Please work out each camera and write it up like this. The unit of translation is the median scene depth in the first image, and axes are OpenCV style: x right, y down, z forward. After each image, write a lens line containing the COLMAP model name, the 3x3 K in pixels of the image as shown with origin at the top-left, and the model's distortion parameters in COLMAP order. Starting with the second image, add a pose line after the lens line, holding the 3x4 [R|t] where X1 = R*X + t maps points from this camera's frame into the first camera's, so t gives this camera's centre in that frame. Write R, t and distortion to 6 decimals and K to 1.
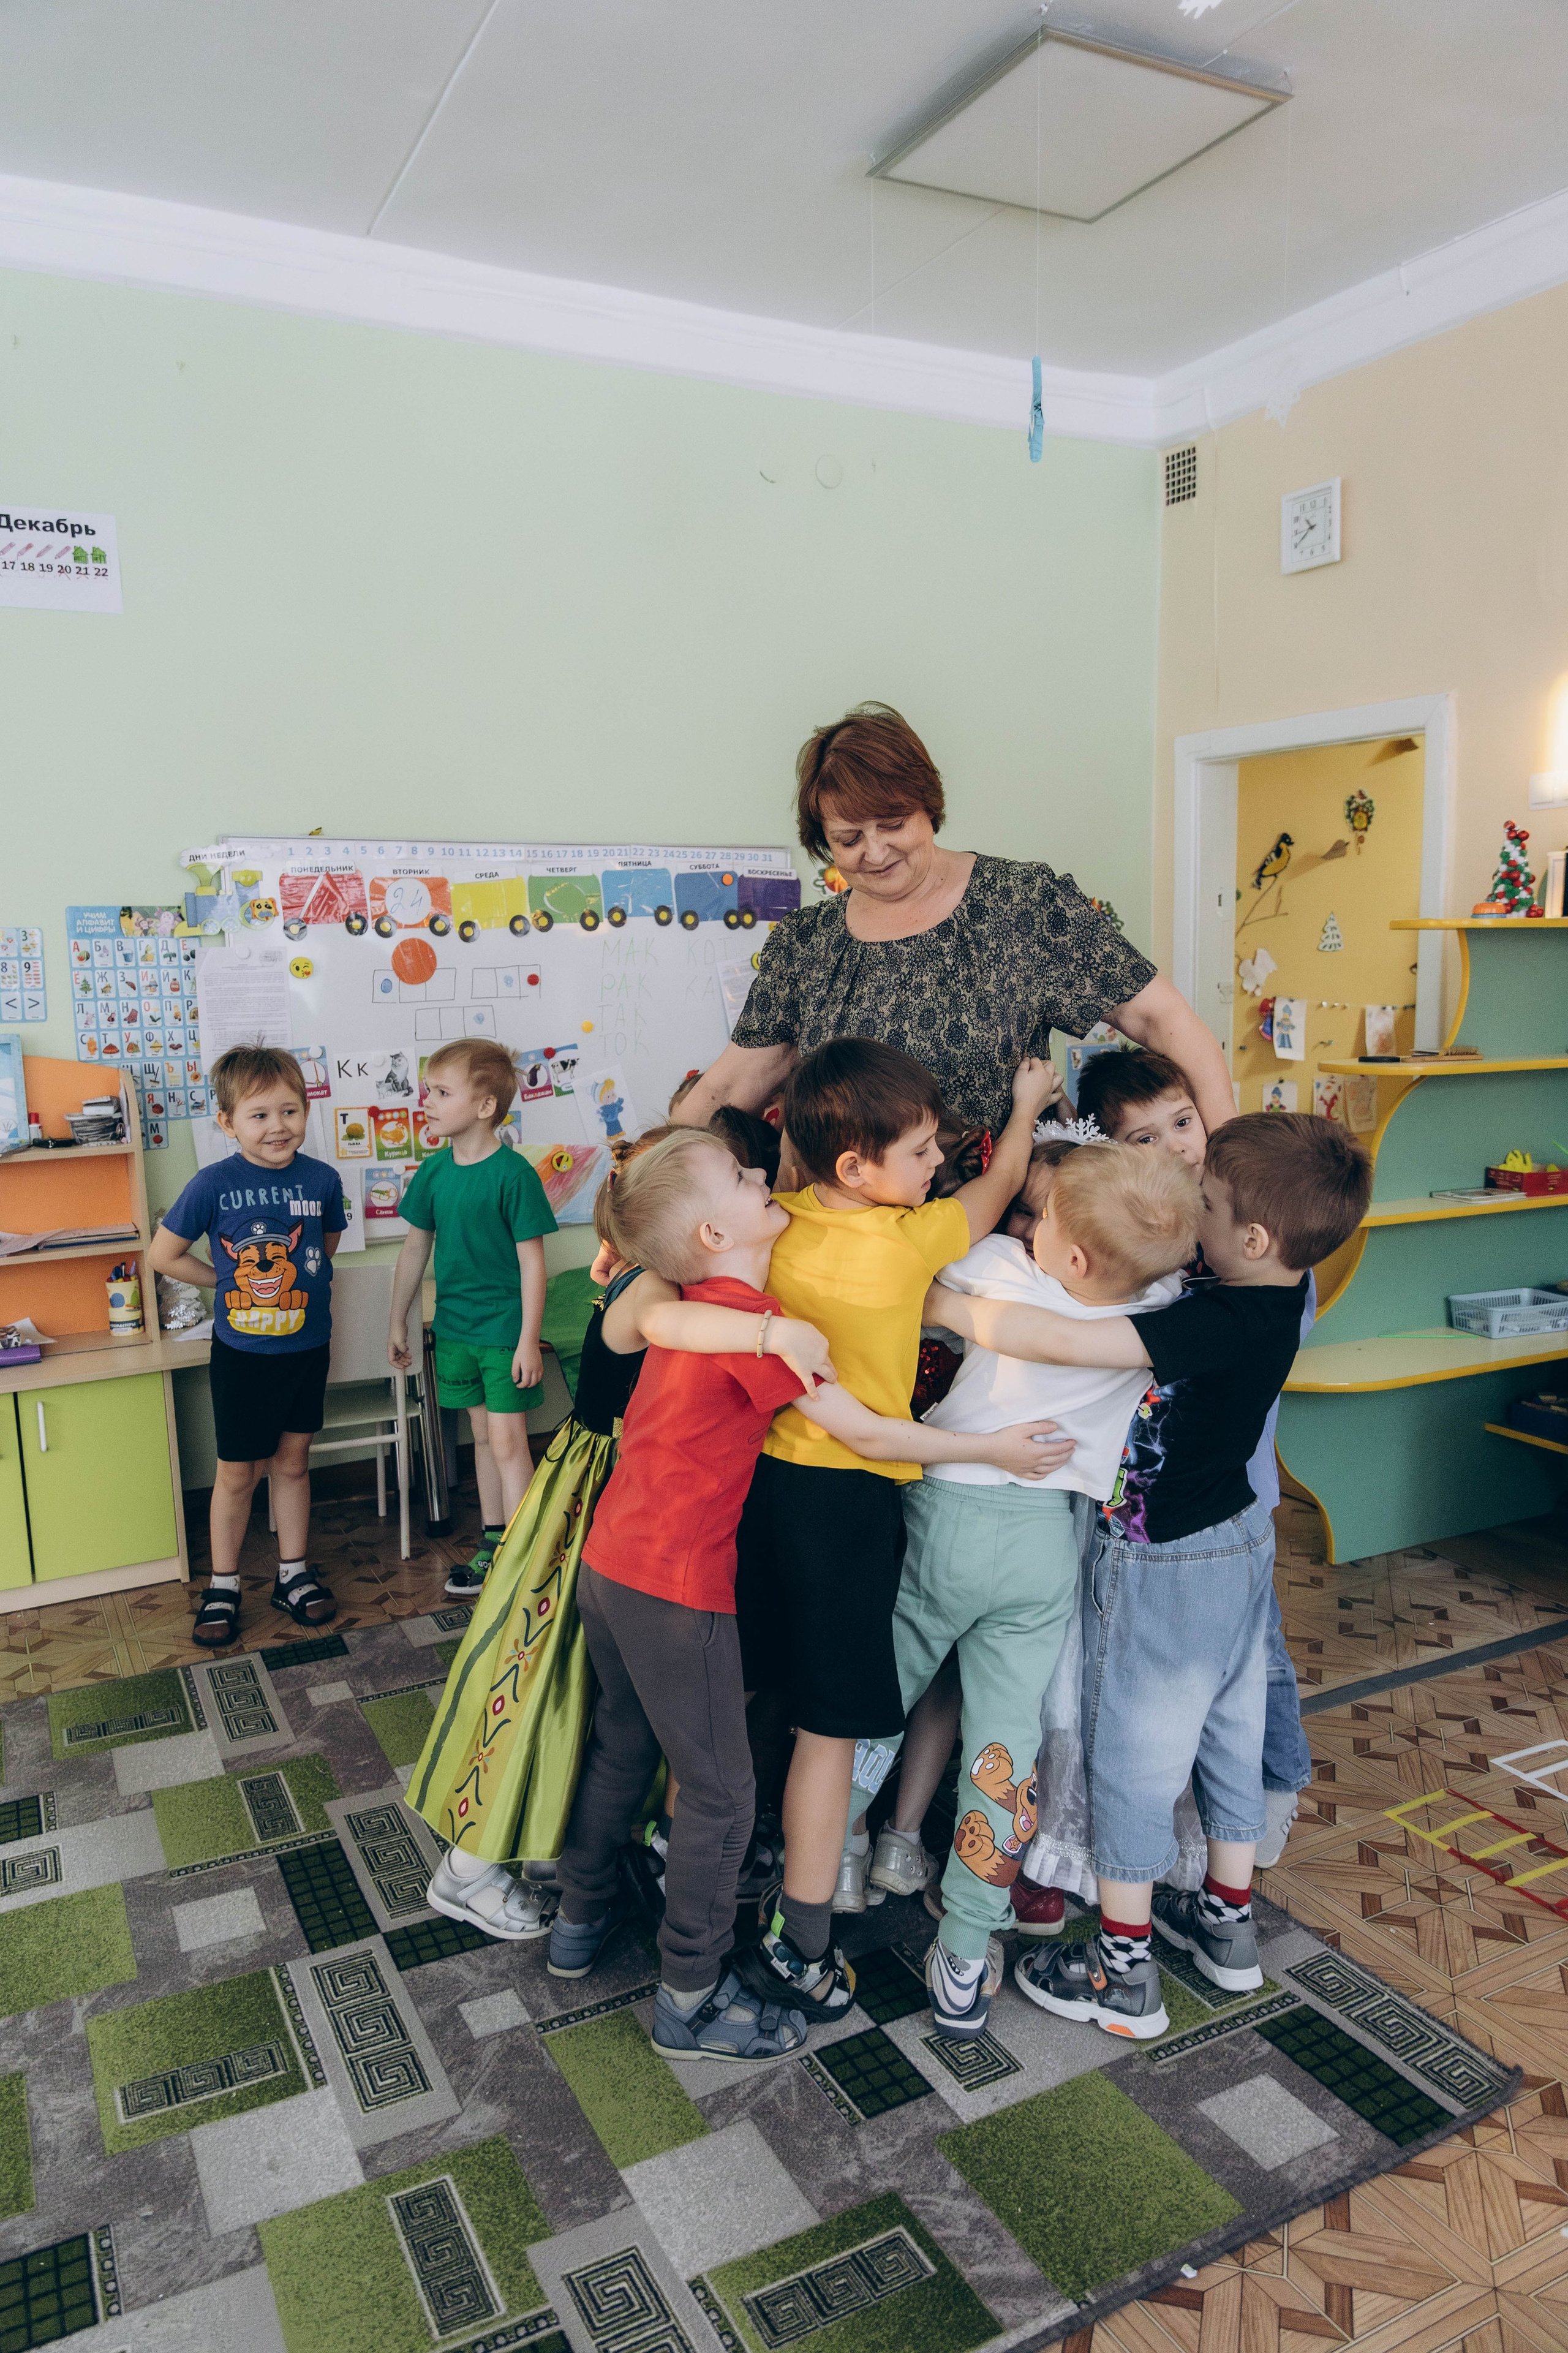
lens RADIAL K [[1610.8, 0, 784.0], [0, 1610.8, 1176.5], [0, 0, 1]] dist [-0.002303, -0.000595]
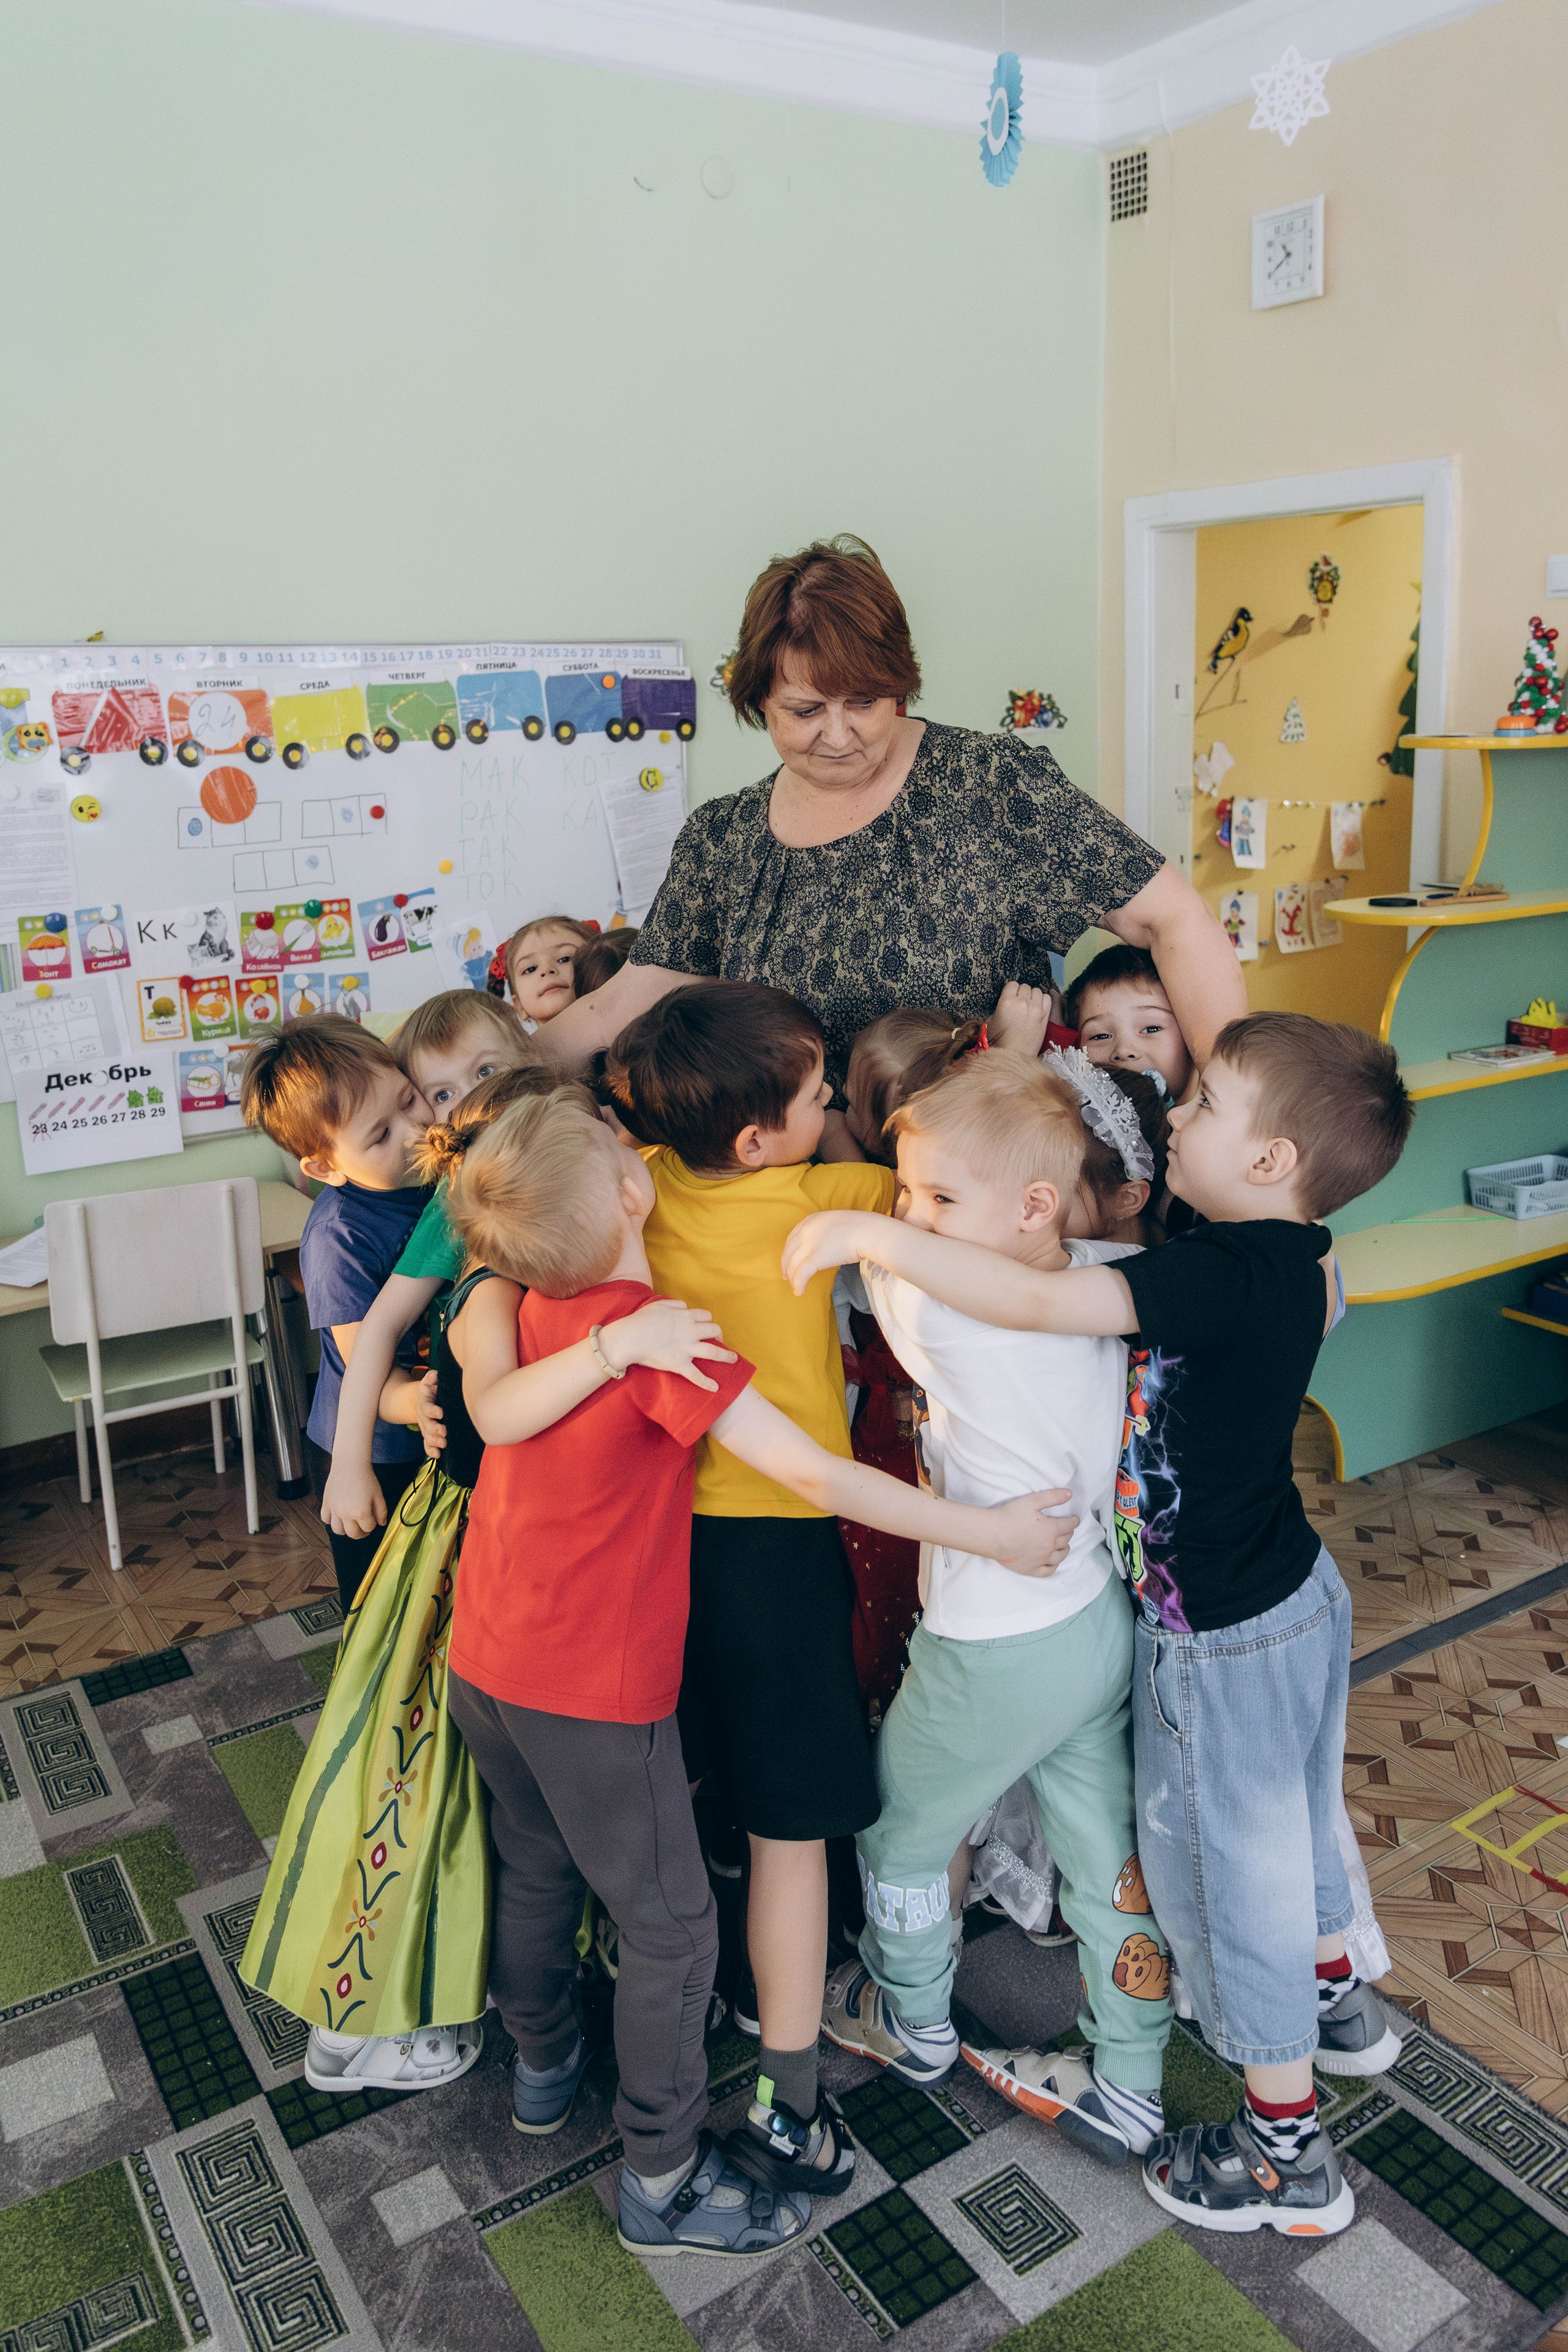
lens RADIAL K [[1758.0, 0, 797.4], [0, 1758.0, 1046.5], [0, 0, 1]] dist [0.000228, -0.010701]
pose [[0.995164, -0.031397, 0.093076, -0.035802], [0.025496, 0.997629, 0.063918, -0.065705], [-0.094862, -0.061235, 0.993605, 0.099106]]
